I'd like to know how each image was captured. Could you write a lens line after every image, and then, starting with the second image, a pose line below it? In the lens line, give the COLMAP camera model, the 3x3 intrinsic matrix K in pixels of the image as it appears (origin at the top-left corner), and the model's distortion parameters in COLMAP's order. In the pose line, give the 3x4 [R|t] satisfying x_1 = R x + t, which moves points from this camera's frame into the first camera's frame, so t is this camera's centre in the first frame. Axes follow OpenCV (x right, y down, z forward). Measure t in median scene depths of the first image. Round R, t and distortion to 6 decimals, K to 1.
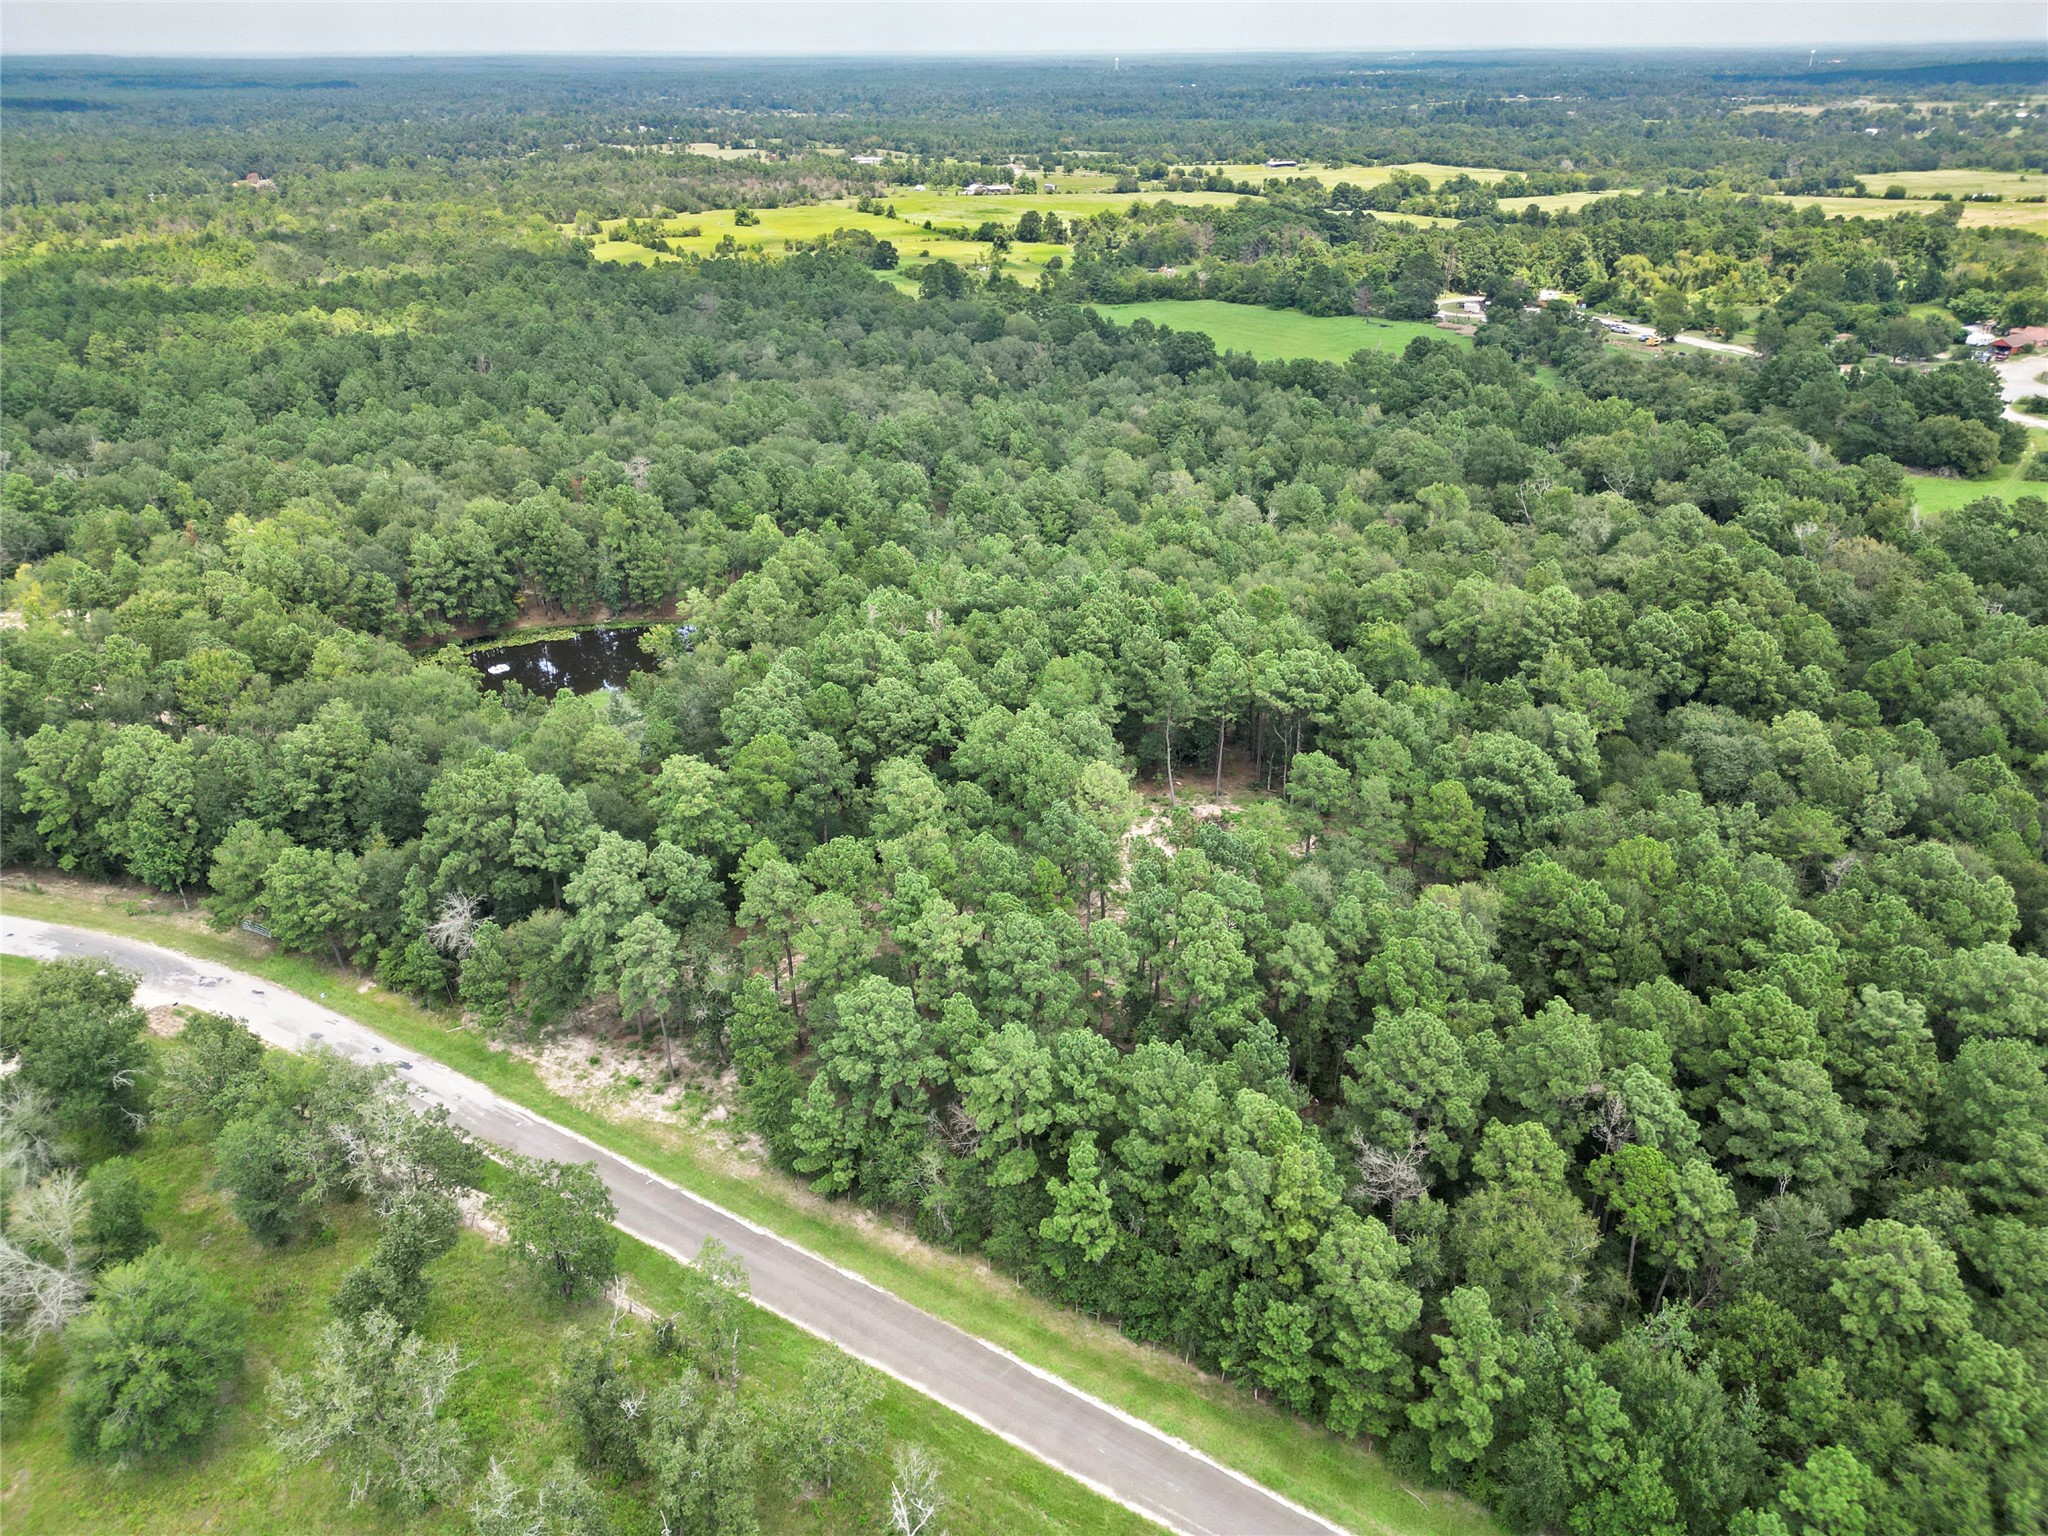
lens RADIAL K [[1432.9, 0, 1019.6], [0, 1432.9, 769.8], [0, 0, 1]] dist [0.047320, -0.030672]
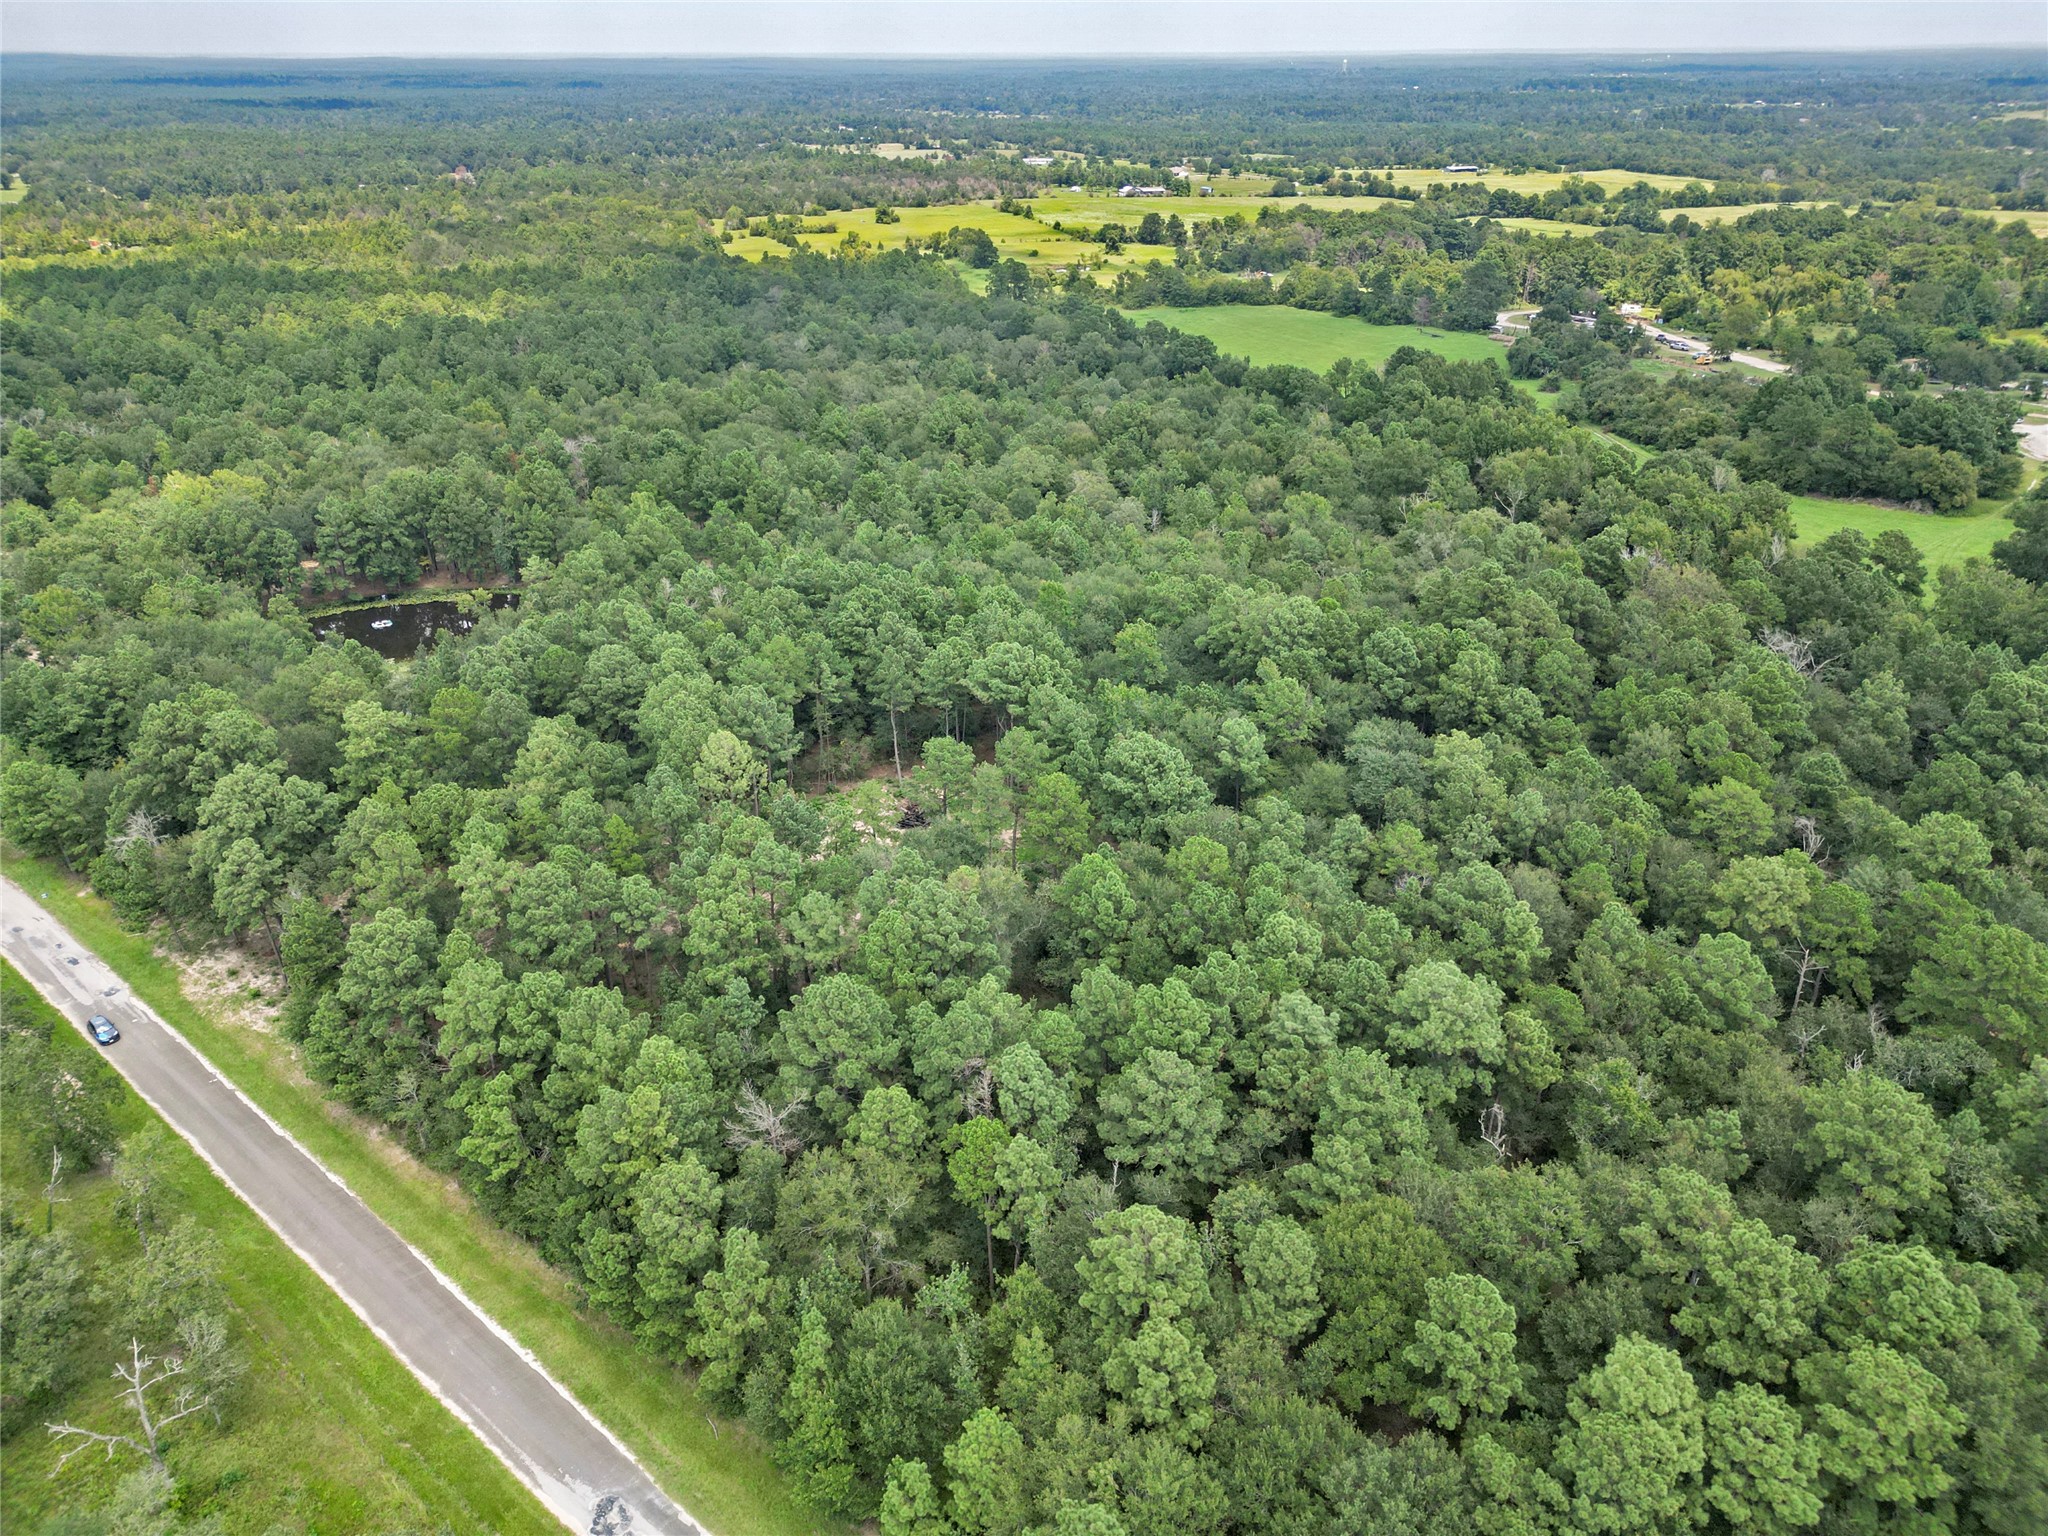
lens RADIAL K [[1432.9, 0, 1014.8], [0, 1432.9, 766.1], [0, 0, 1]] dist [0.047320, -0.030672]
pose [[0.988964, 0.067993, -0.131630, 0.051342], [-0.068408, 0.997657, 0.001376, 0.000408], [0.131416, 0.007644, 0.991298, -0.001544]]
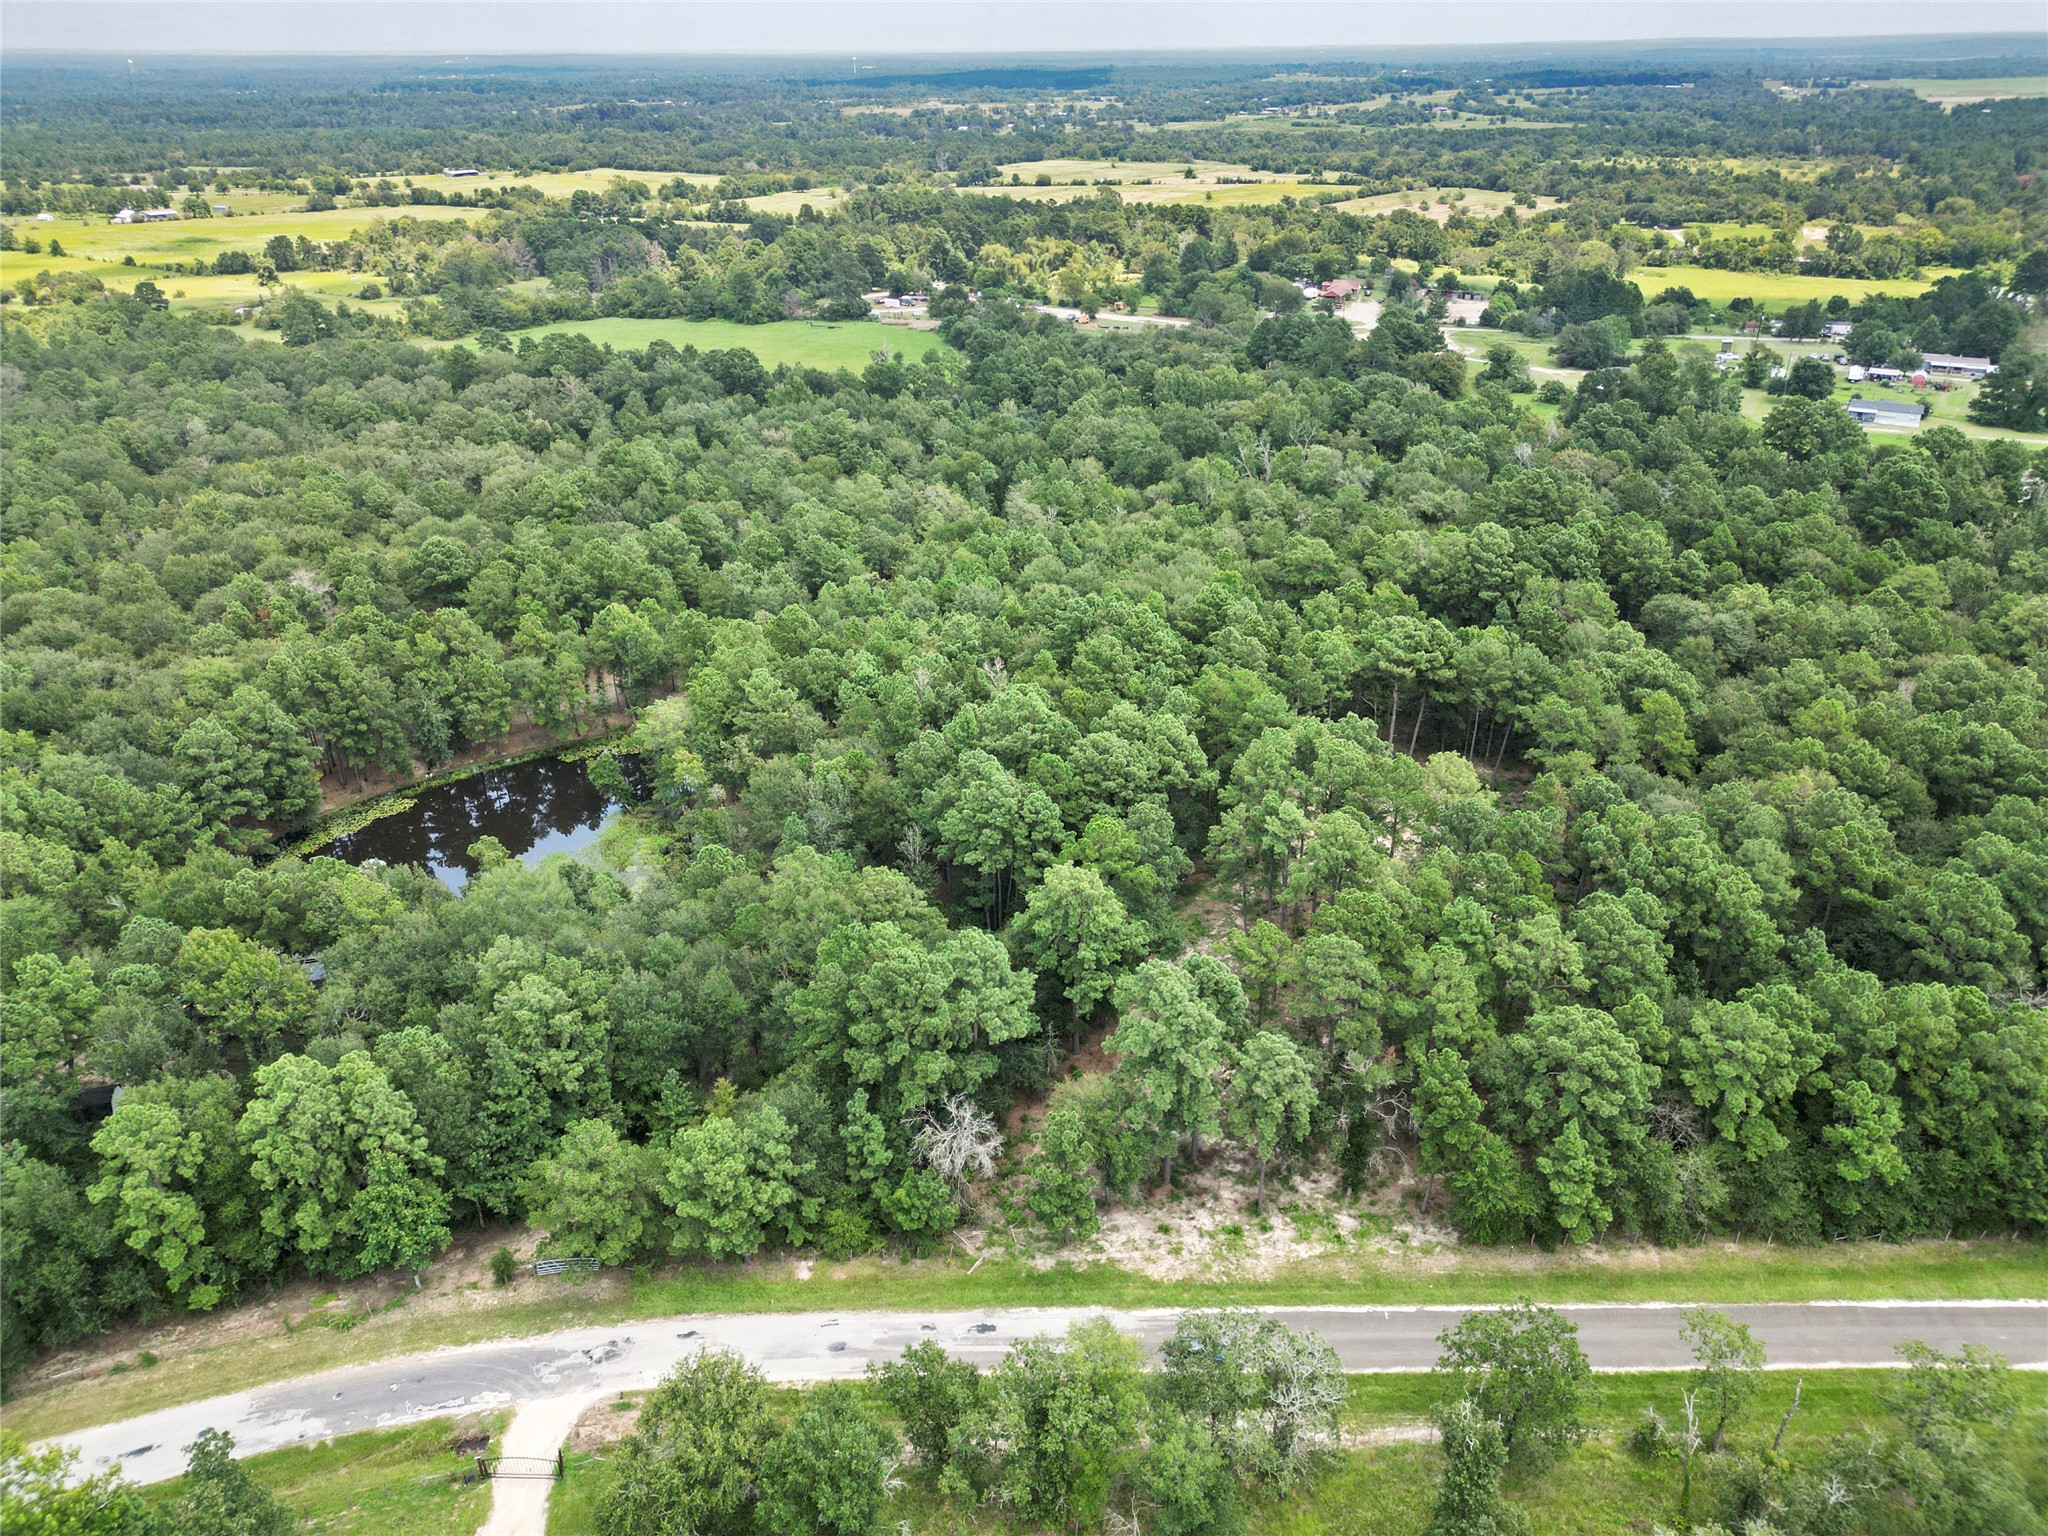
lens RADIAL K [[1432.9, 0, 1025.6], [0, 1432.9, 764.9], [0, 0, 1]] dist [0.047320, -0.030672]
pose [[0.838239, -0.243181, 0.488077, -0.086300], [0.245773, 0.967473, 0.059938, -0.016559], [-0.486777, 0.069713, 0.870740, 0.032945]]
